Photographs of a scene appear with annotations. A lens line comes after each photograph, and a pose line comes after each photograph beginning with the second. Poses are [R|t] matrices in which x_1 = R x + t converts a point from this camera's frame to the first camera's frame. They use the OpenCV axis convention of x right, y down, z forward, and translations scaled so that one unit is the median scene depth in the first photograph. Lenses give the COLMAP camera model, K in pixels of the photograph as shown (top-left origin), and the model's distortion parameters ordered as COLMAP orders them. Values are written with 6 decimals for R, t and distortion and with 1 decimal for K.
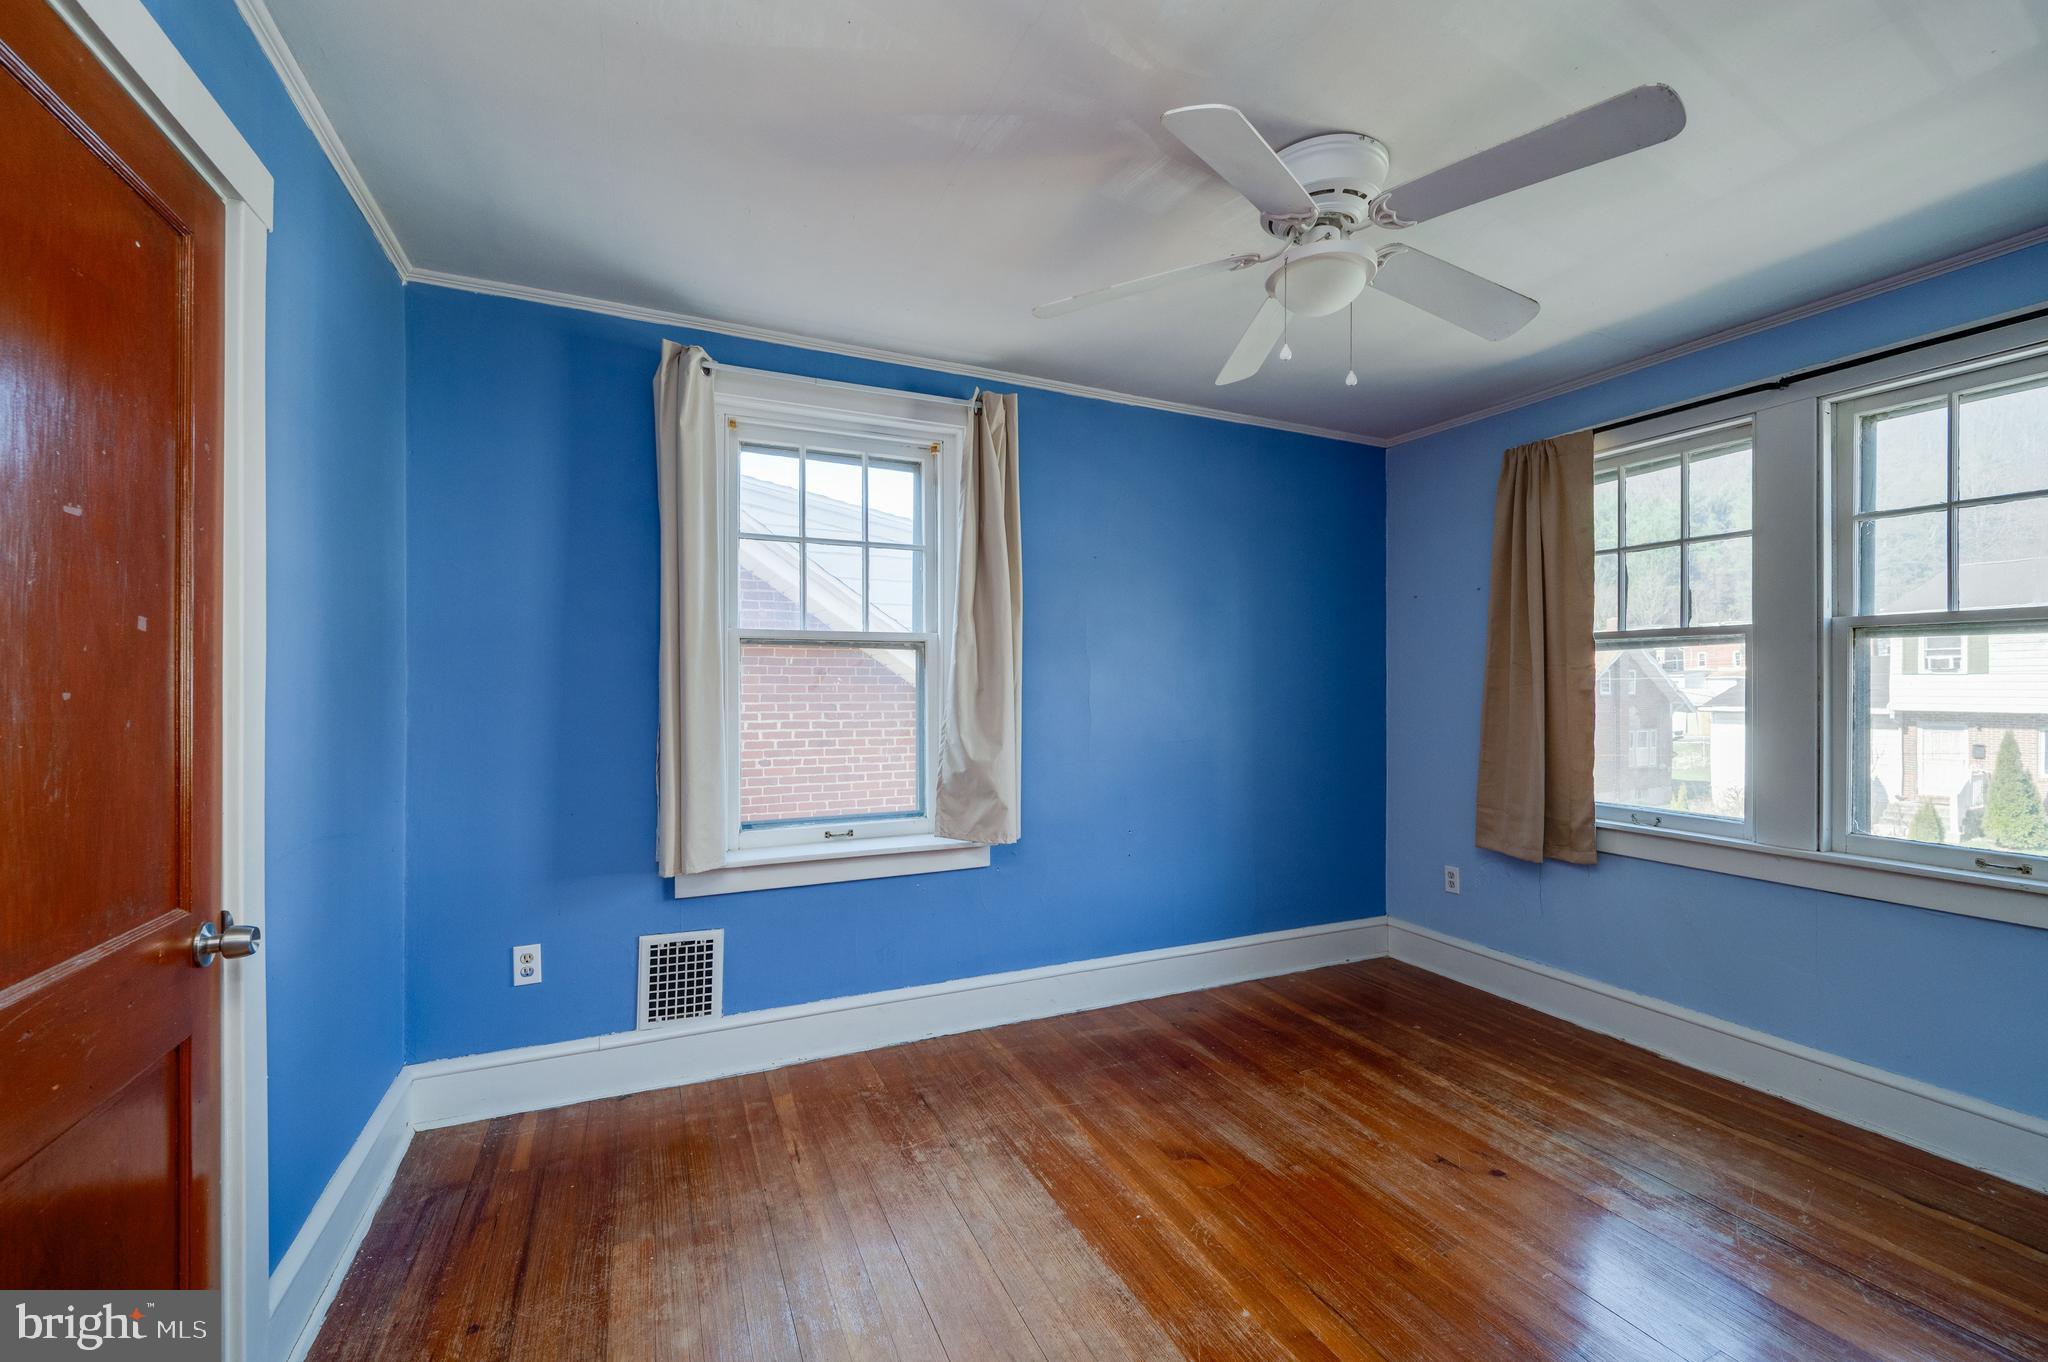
lens RADIAL K [[845.6, 0, 1079.3], [0, 845.6, 683.8], [0, 0, 1]] dist [-0.000080, -0.001089]
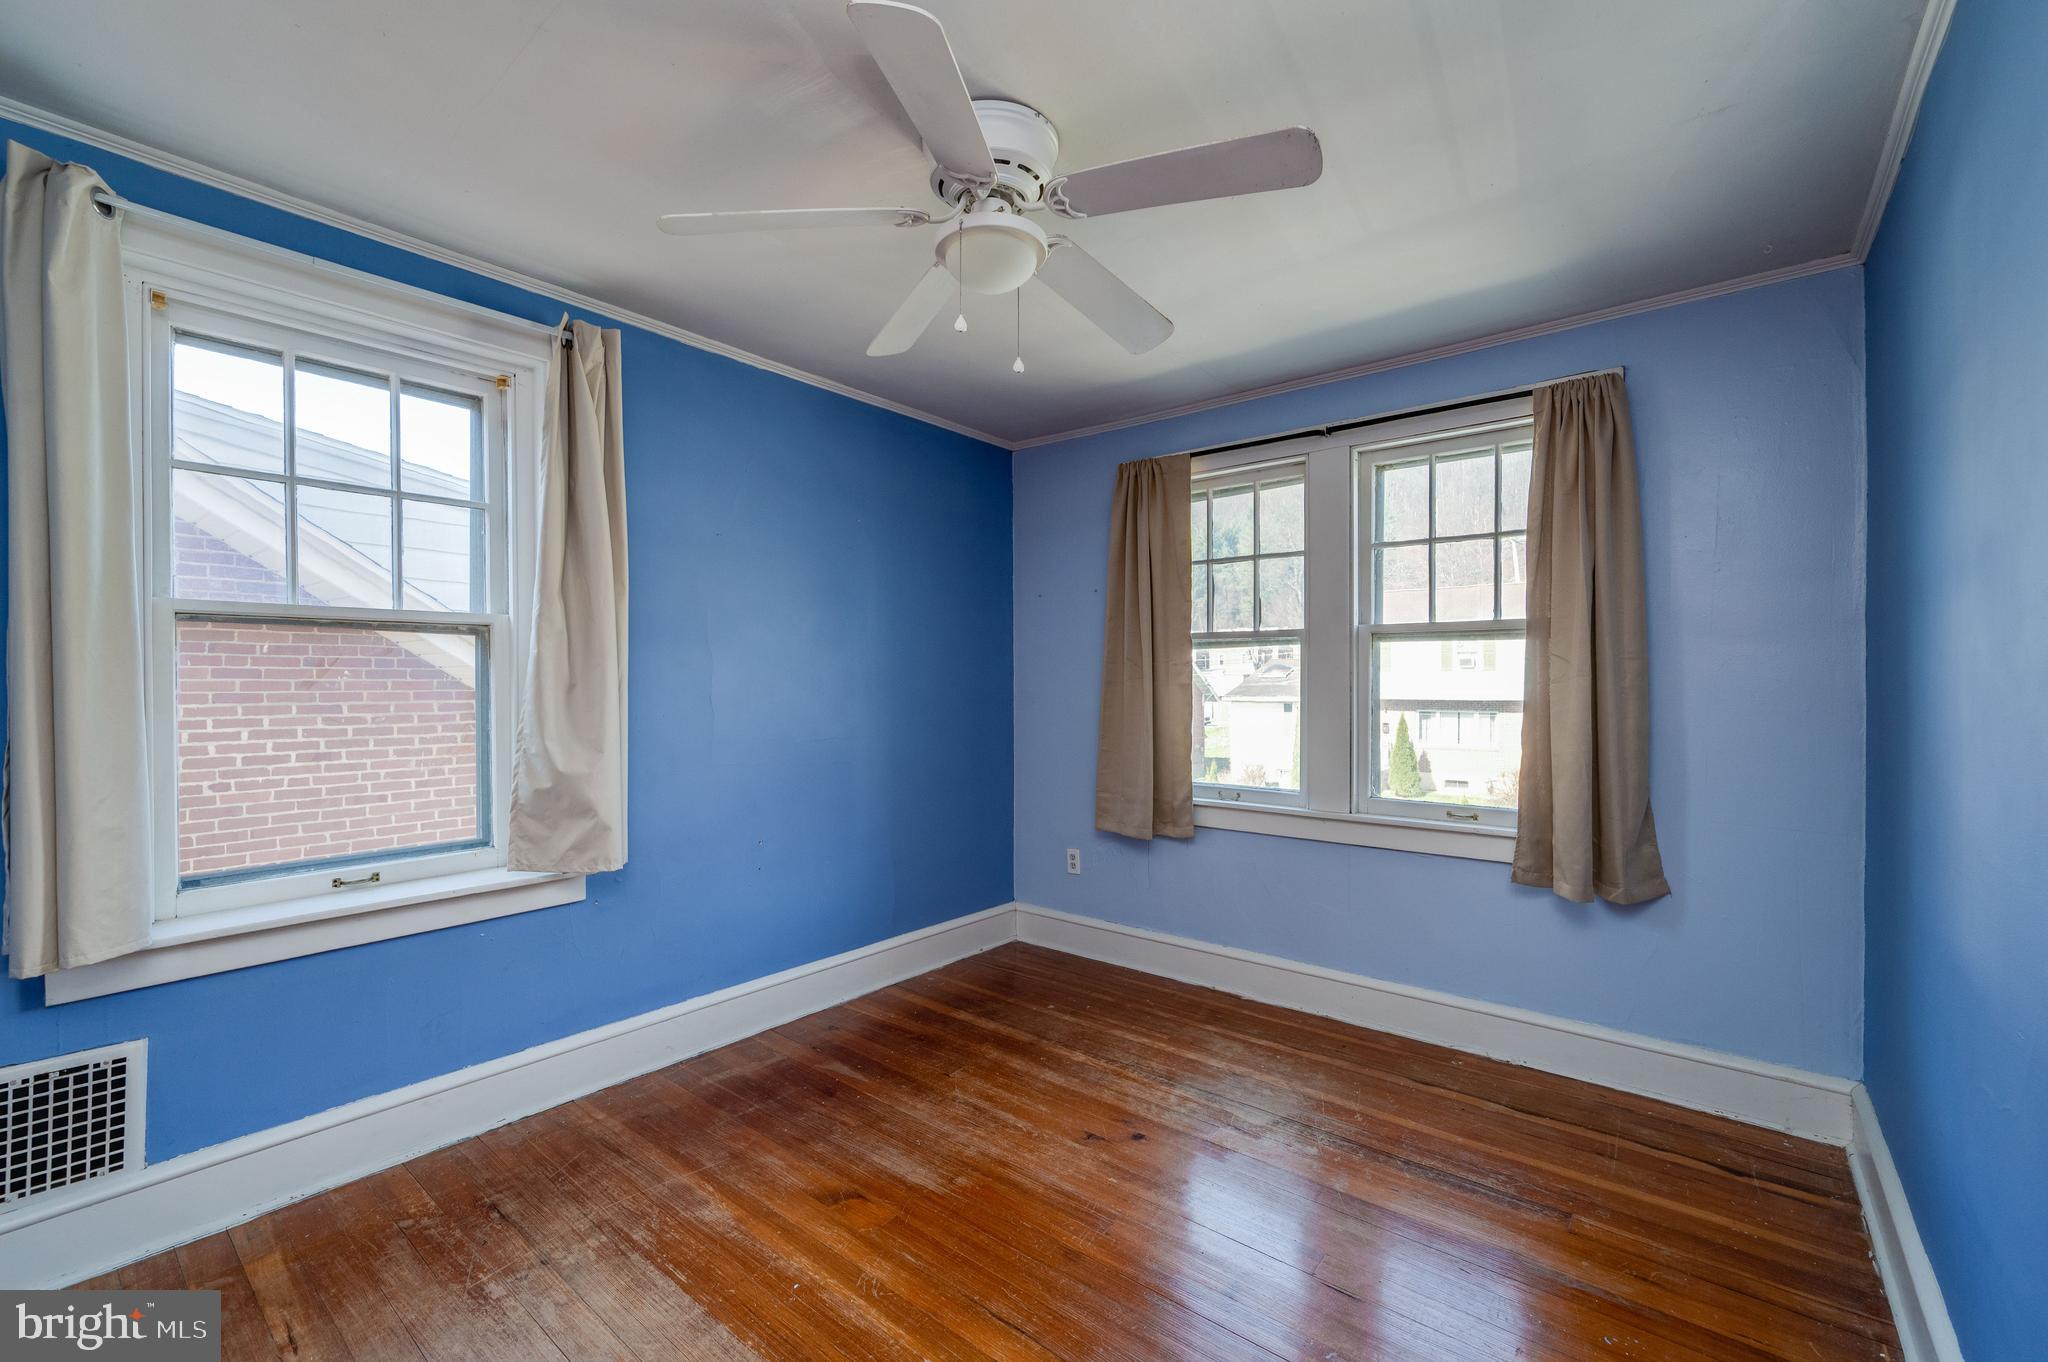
lens RADIAL K [[820.3, 0, 1041.0], [0, 820.3, 685.7], [0, 0, 1]] dist [-0.004999, 0.001028]
pose [[0.907060, -0.003703, 0.420986, -0.042253], [0.000405, 0.999969, 0.007923, 0.001151], [-0.421002, -0.007016, 0.907033, 0.100351]]
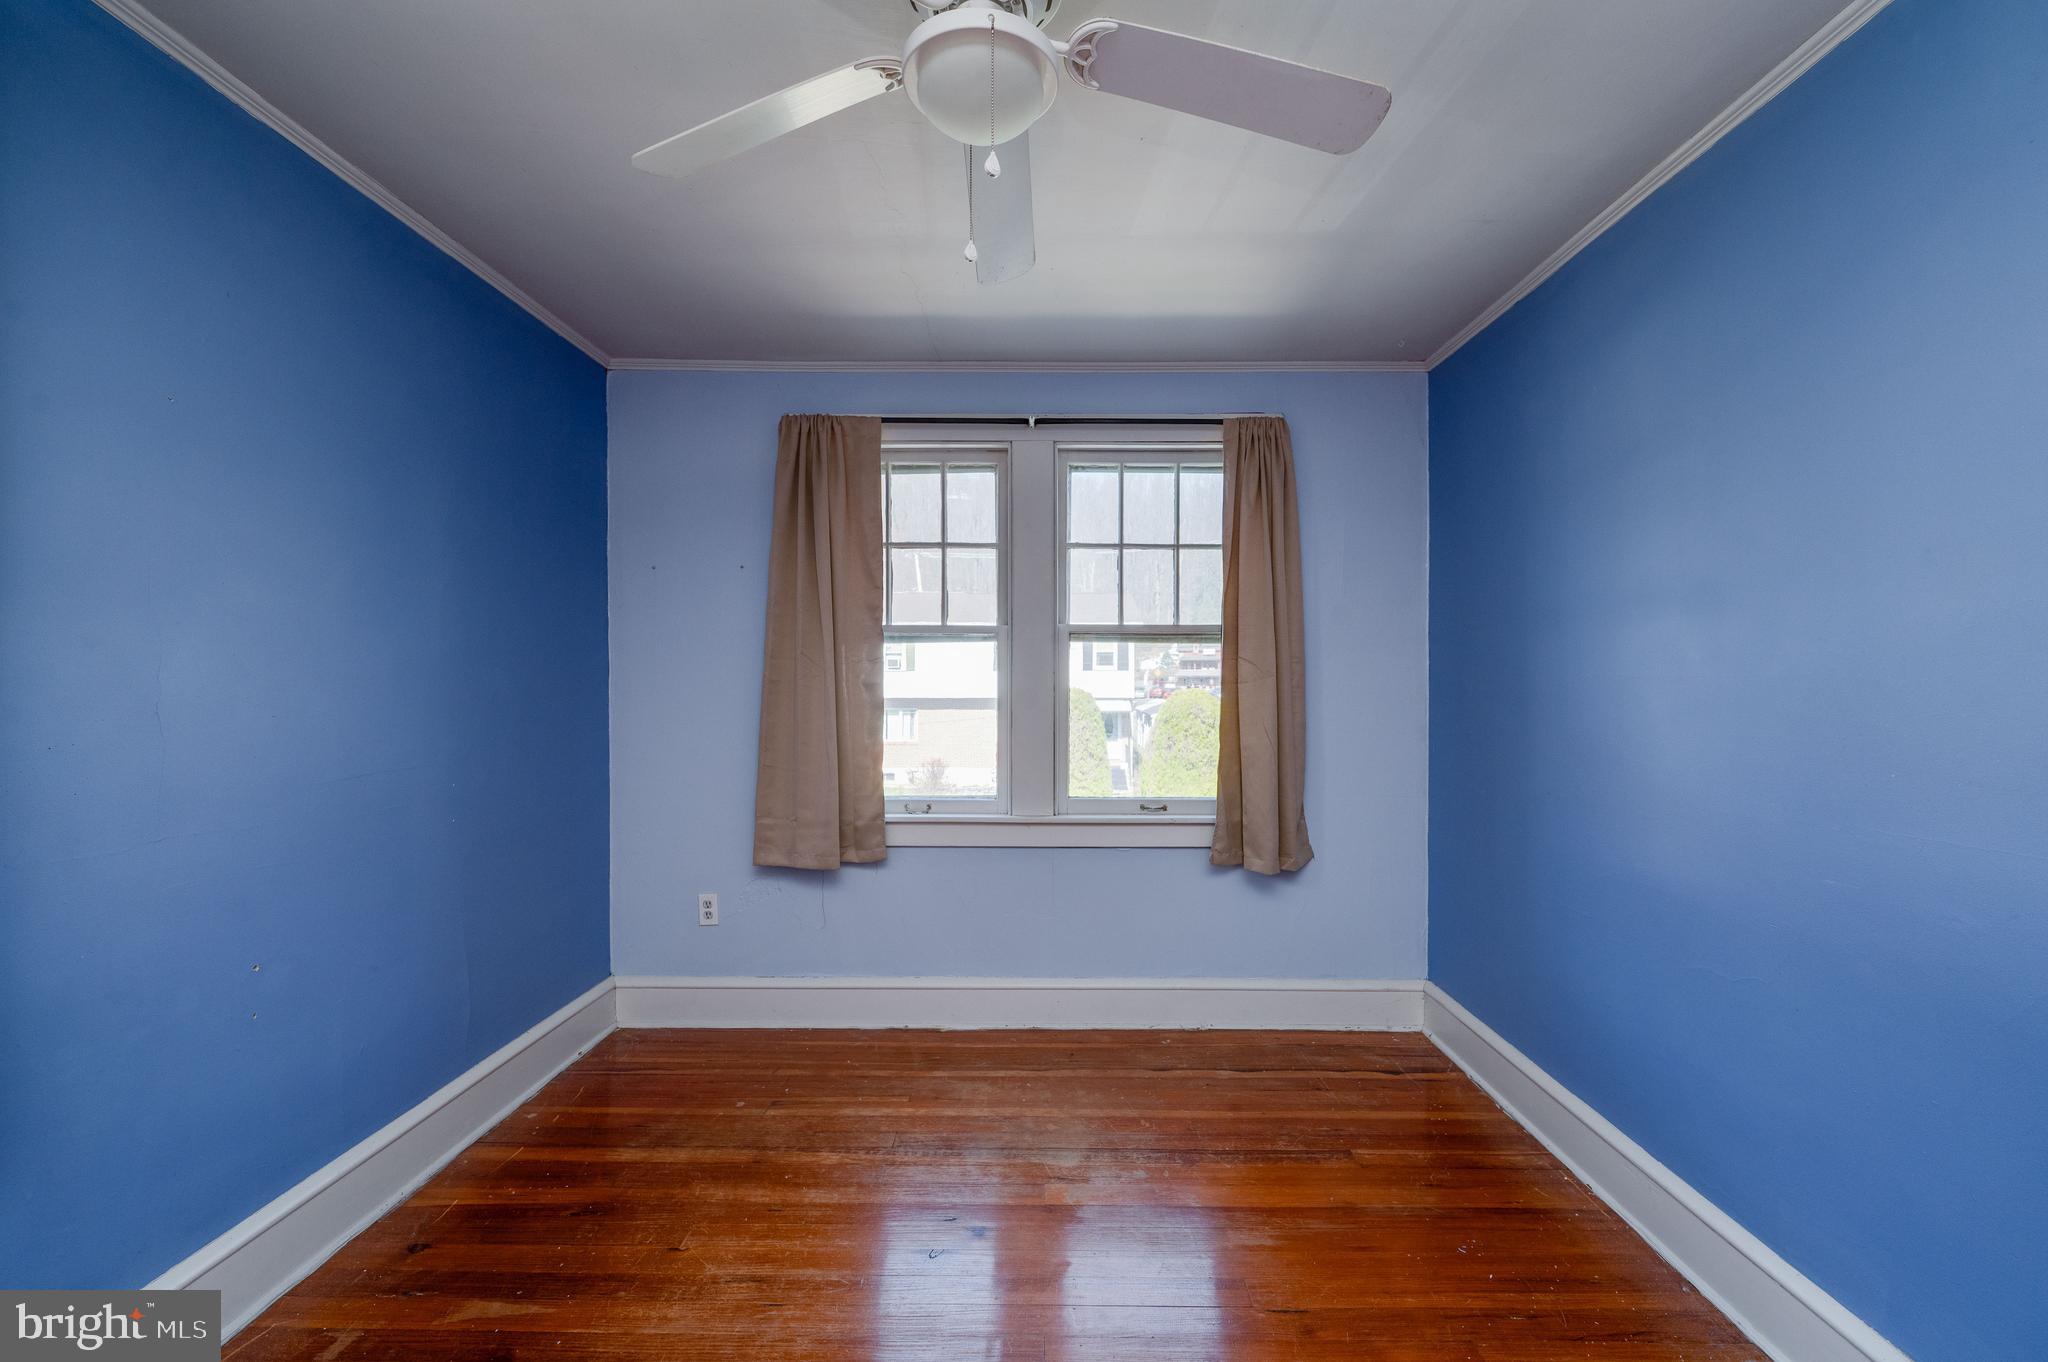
lens RADIAL K [[845.6, 0, 1033.6], [0, 845.6, 685.1], [0, 0, 1]] dist [-0.000080, -0.001089]
pose [[0.460964, -0.003674, 0.887411, -0.212266], [-0.004071, 0.999972, 0.006254, 0.003025], [-0.887410, -0.006496, 0.460936, 0.448481]]
